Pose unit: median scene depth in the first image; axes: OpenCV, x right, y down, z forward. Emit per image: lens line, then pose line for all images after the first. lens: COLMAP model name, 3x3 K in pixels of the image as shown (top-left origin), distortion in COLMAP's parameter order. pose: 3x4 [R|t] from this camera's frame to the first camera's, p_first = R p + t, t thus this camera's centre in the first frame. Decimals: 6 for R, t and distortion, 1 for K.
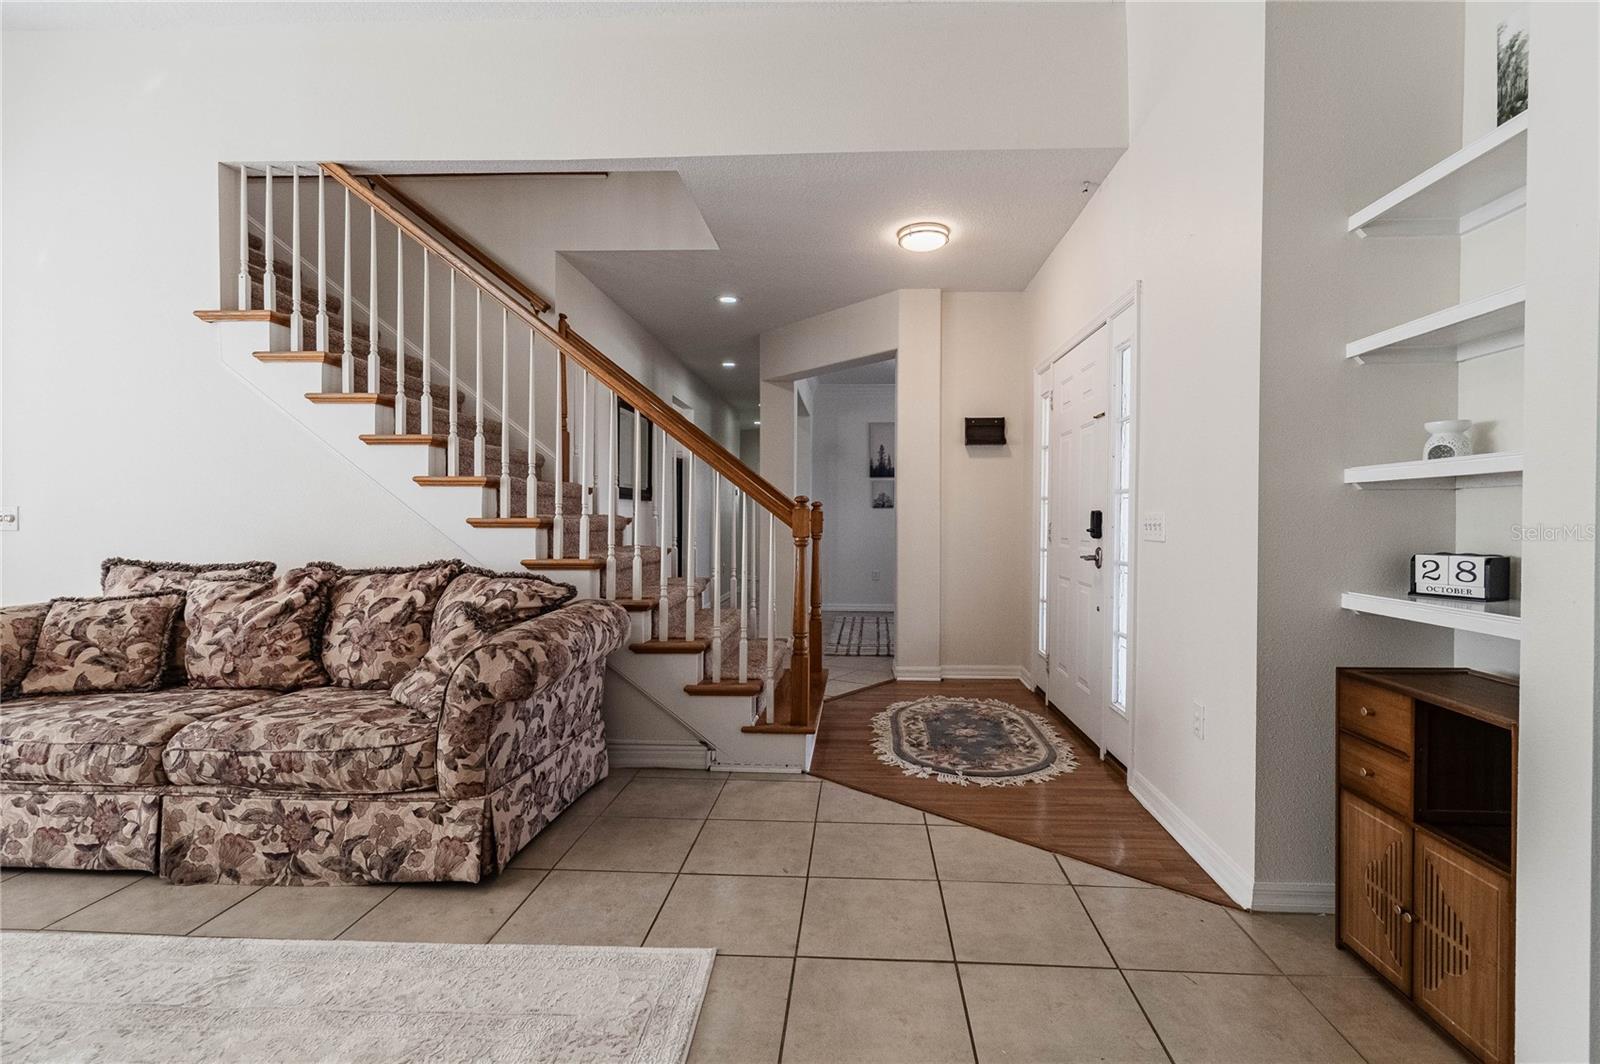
lens RADIAL K [[720.8, 0, 804.7], [0, 720.8, 523.3], [0, 0, 1]] dist [0.002290, -0.004278]
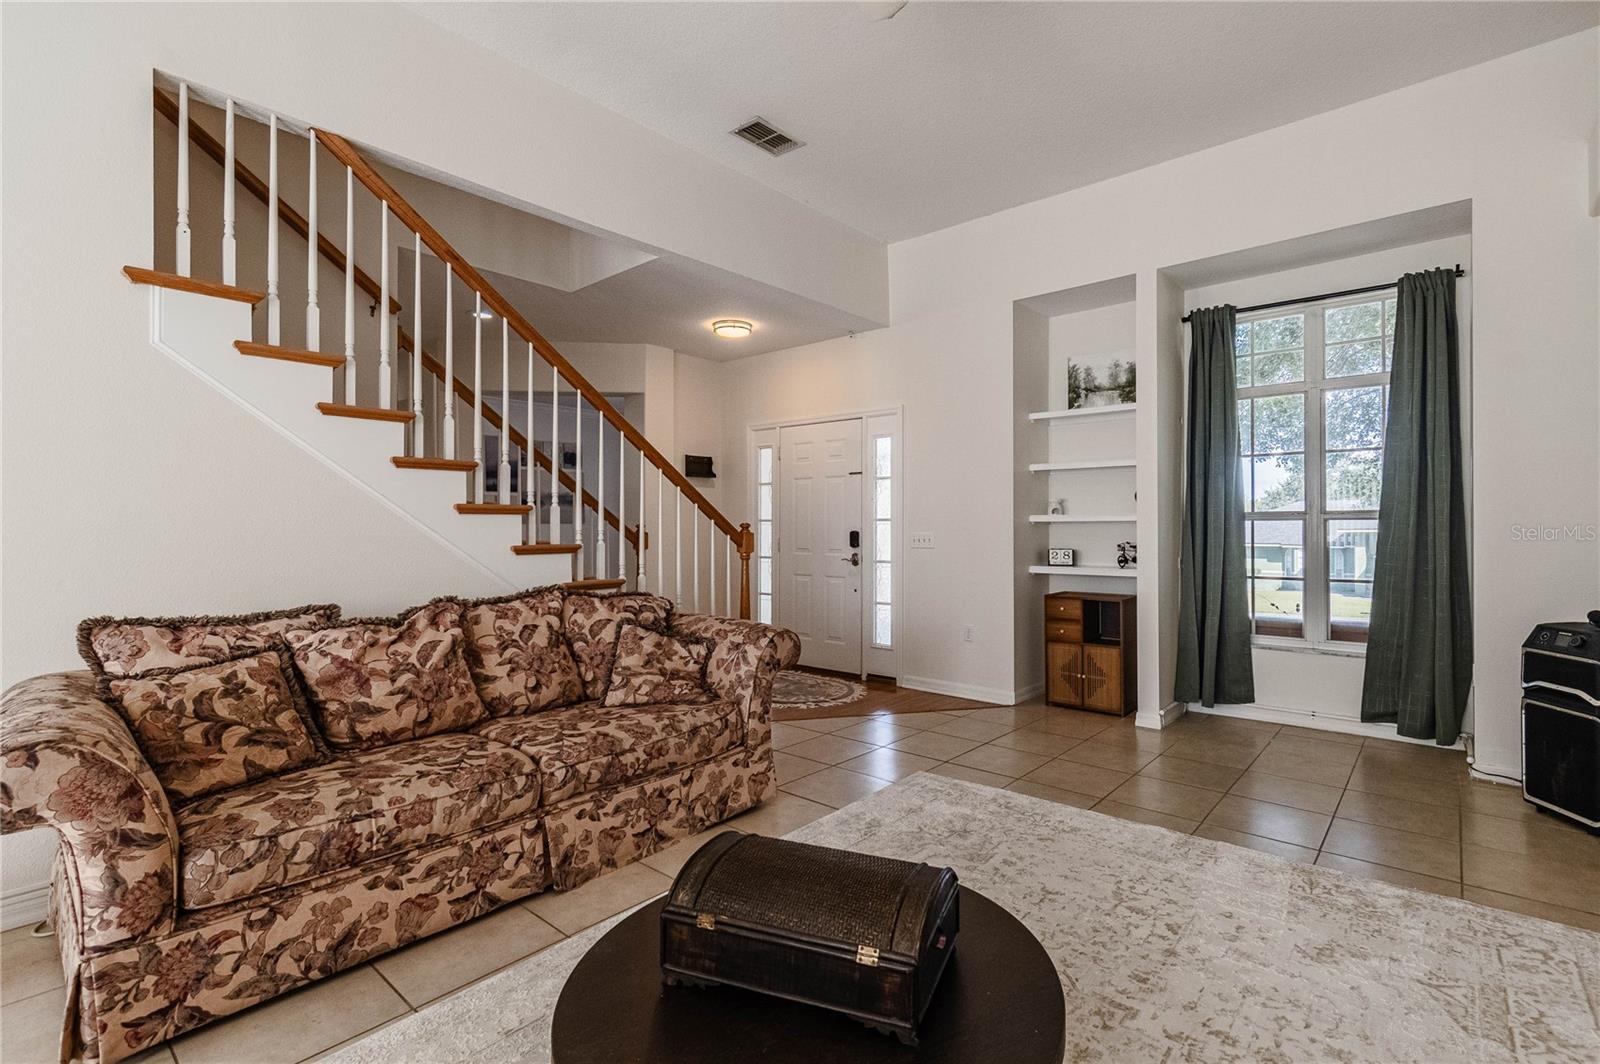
lens RADIAL K [[720.8, 0, 865.1], [0, 720.8, 527.4], [0, 0, 1]] dist [0.002290, -0.004278]
pose [[0.598089, -0.008193, 0.801388, -1.450965], [0.010930, 0.999938, 0.002066, -0.043975], [-0.801355, 0.007524, 0.598141, -0.015754]]
